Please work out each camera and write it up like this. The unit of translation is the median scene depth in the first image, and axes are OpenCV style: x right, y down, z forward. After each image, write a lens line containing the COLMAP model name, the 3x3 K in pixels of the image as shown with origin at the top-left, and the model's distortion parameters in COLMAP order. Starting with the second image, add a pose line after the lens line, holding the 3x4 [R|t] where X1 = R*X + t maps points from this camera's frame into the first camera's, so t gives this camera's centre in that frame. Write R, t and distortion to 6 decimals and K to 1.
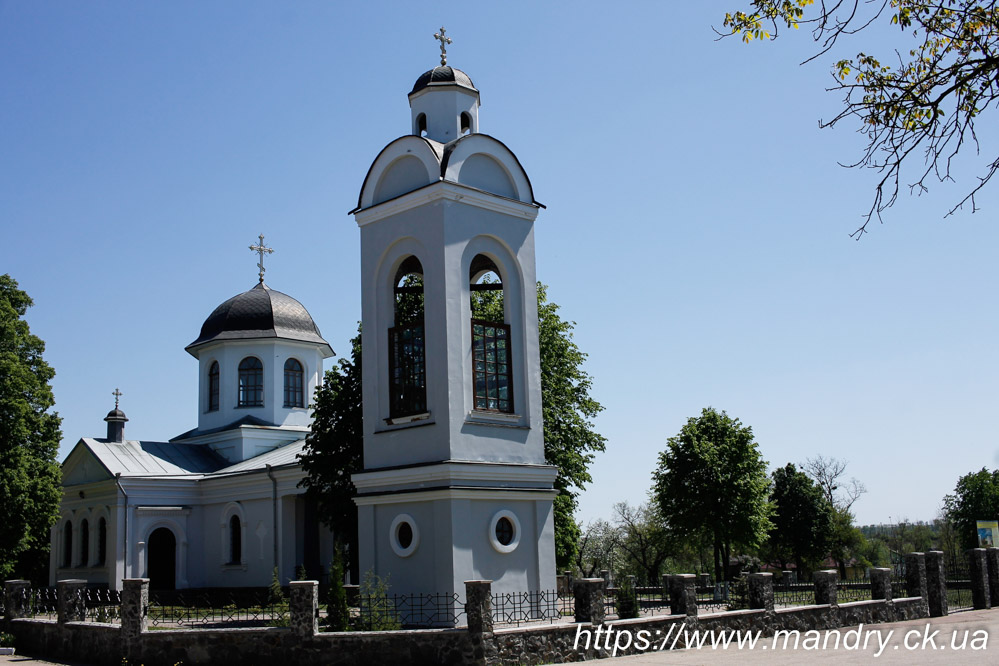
lens RADIAL K [[1112.9, 0, 499.5], [0, 1112.9, 333.0], [0, 0, 1]] dist [-0.123757, 0.128236]
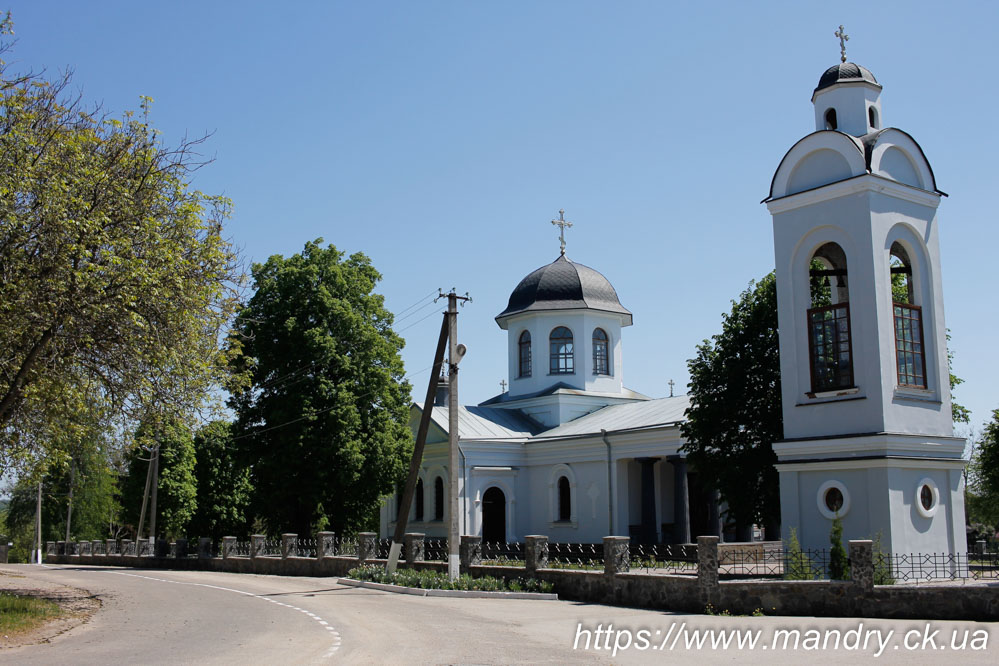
lens RADIAL K [[1112.9, 0, 499.5], [0, 1112.9, 333.0], [0, 0, 1]] dist [-0.123757, 0.128236]
pose [[0.988100, 0.004130, -0.153758, -0.214260], [0.001403, 0.999356, 0.035860, -0.018761], [0.153807, -0.035649, 0.987458, -0.102704]]
